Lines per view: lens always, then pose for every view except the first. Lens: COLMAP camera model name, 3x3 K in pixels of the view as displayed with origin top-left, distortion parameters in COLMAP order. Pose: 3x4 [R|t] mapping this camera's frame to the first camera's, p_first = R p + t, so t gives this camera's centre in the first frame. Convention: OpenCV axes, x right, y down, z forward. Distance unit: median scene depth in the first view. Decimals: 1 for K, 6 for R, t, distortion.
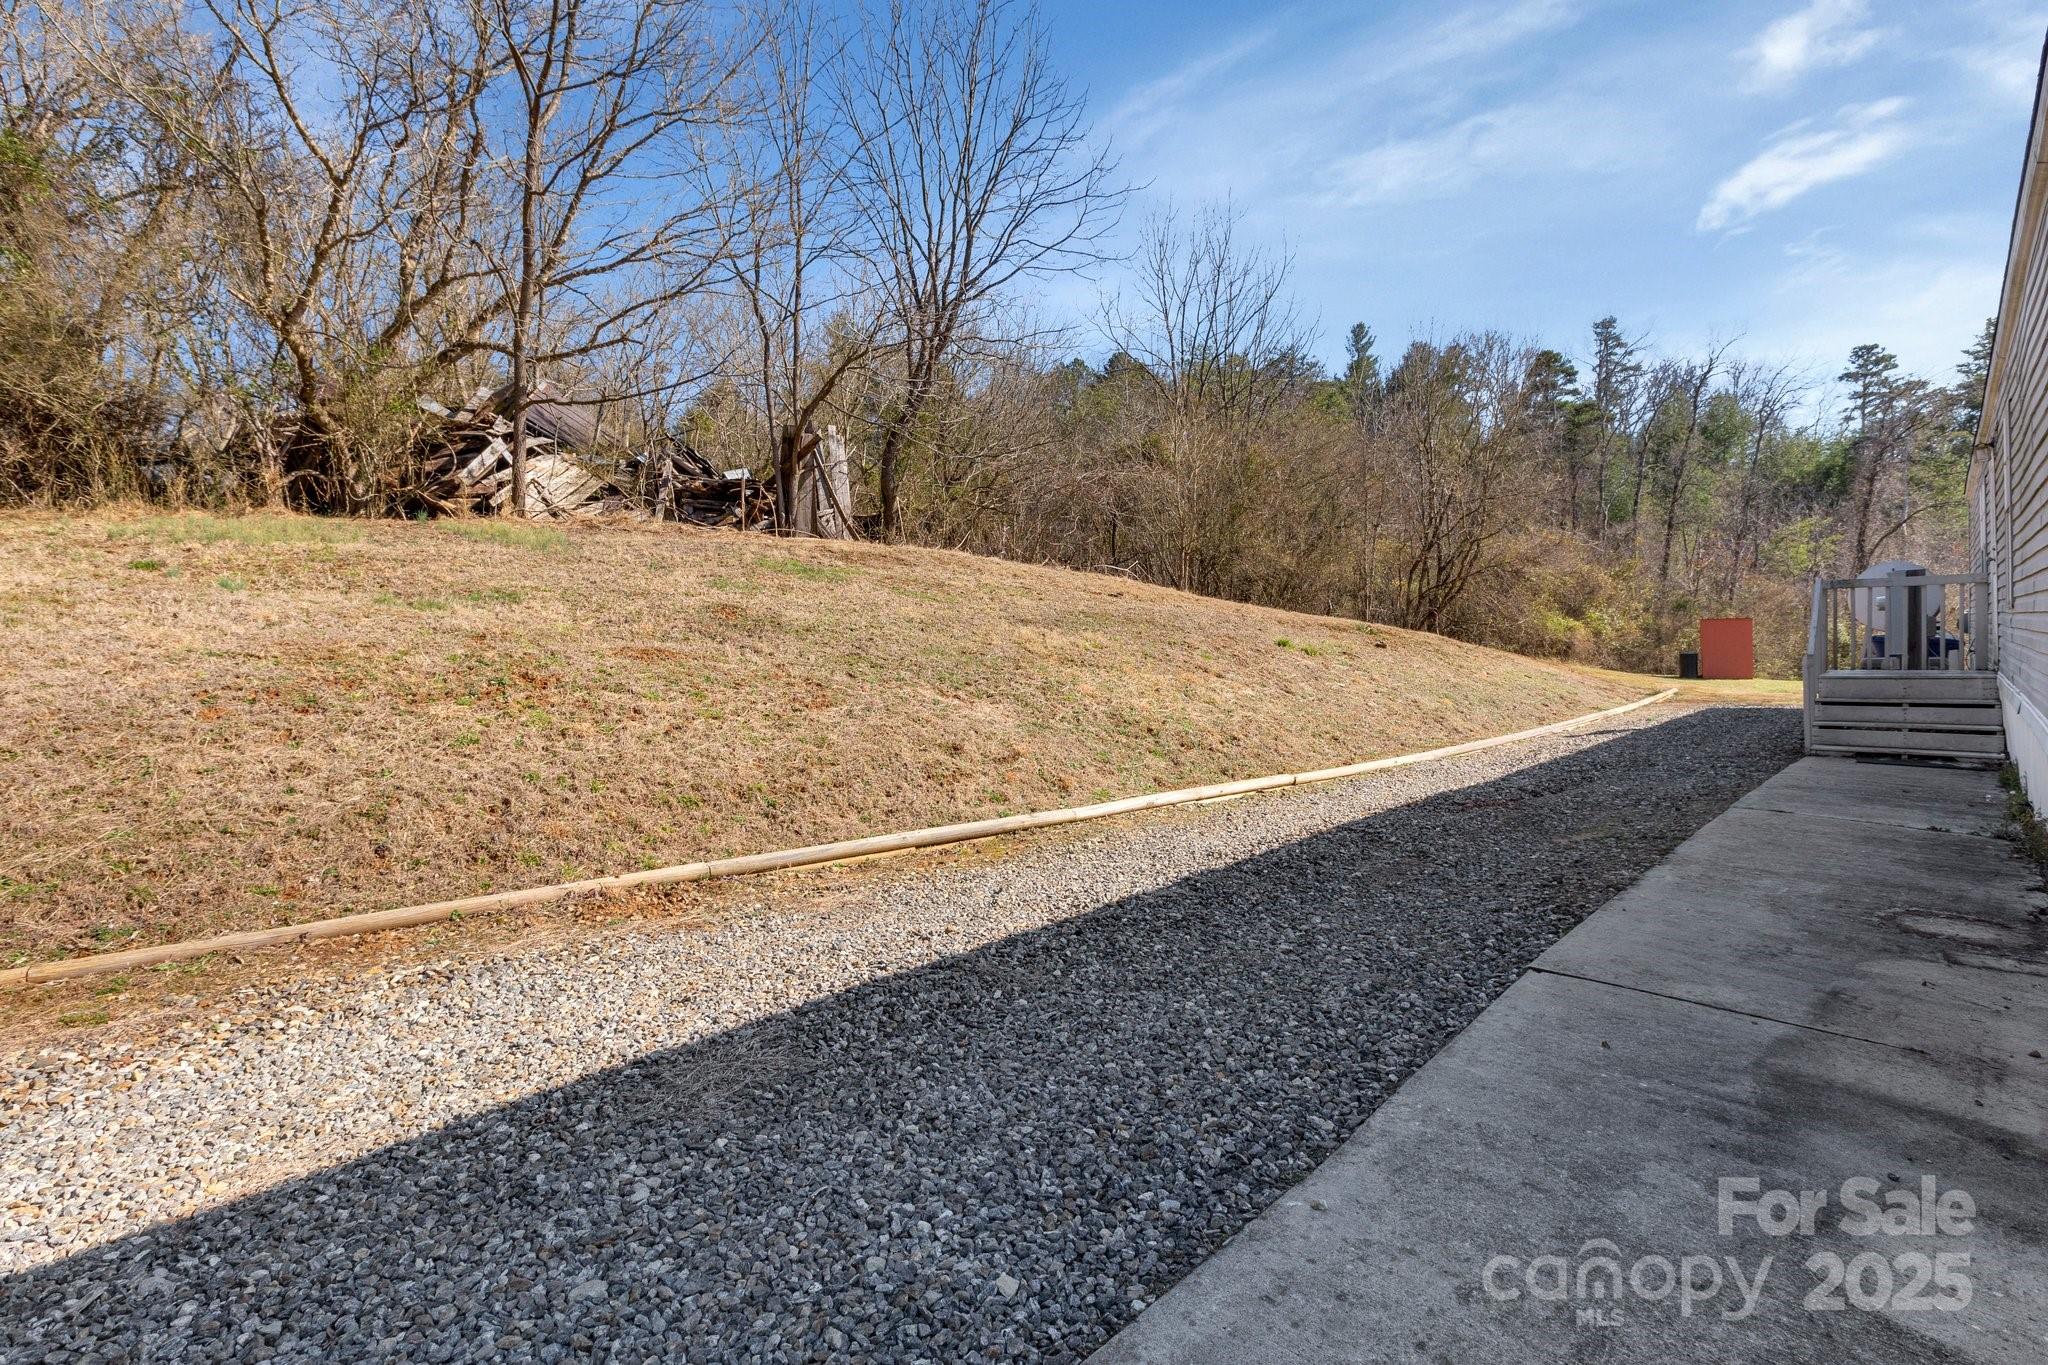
lens RADIAL K [[936.9, 0, 1016.9], [0, 936.9, 668.0], [0, 0, 1]] dist [0.002097, 0.000335]
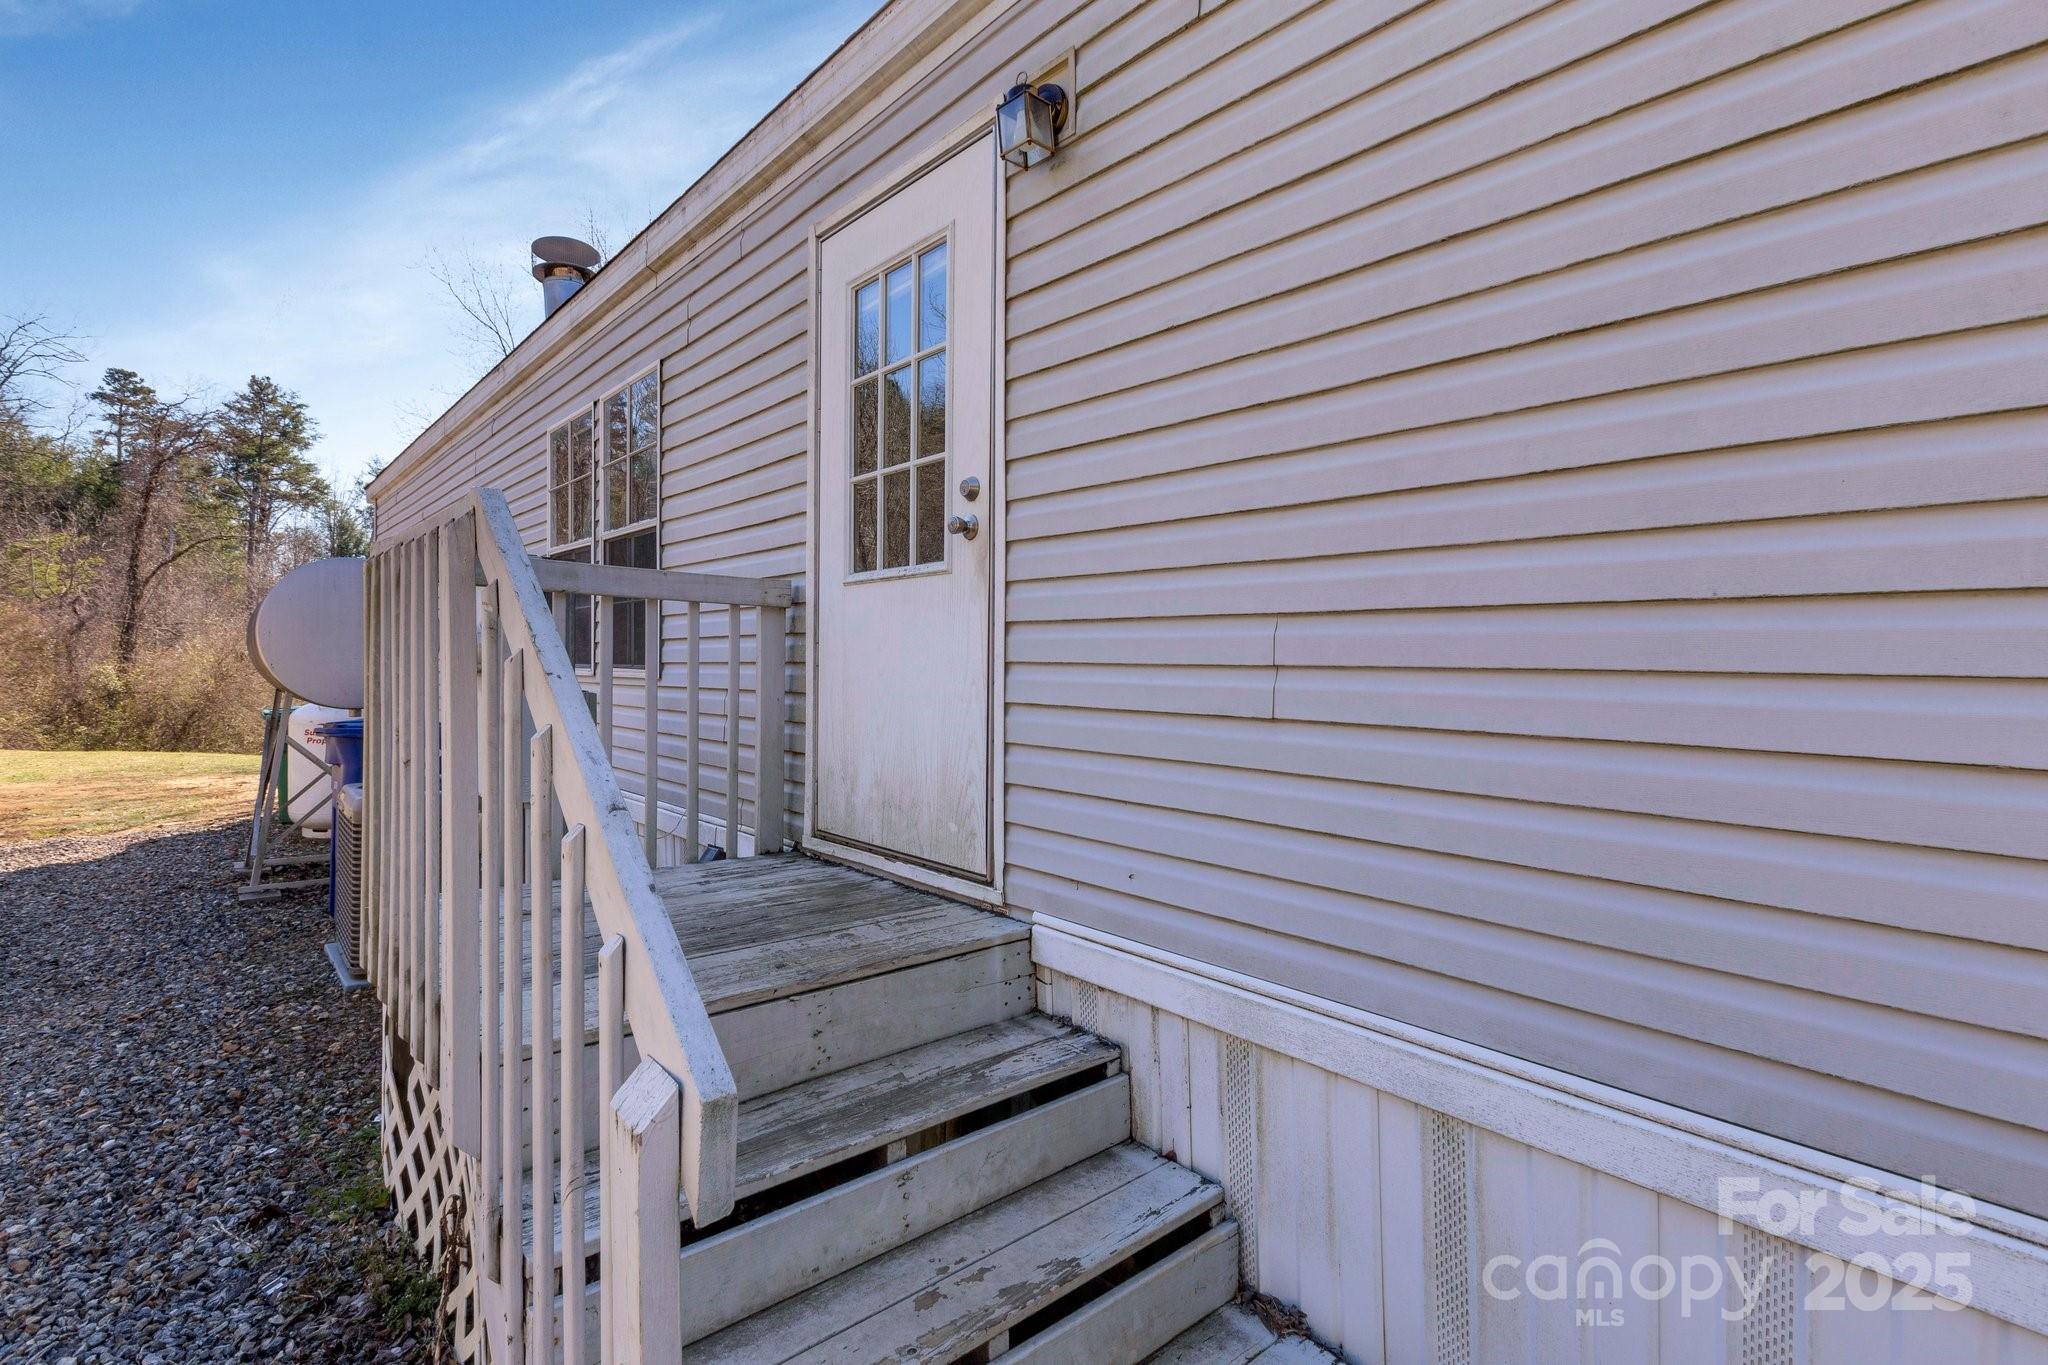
lens RADIAL K [[960.6, 0, 1024.0], [0, 960.6, 682.5], [0, 0, 1]] dist [-0.000725, -0.000181]
pose [[0.073696, 0.031015, 0.996798, 0.085744], [0.006029, 0.999484, -0.031544, -0.003218], [-0.997263, 0.008334, 0.073471, 0.111066]]
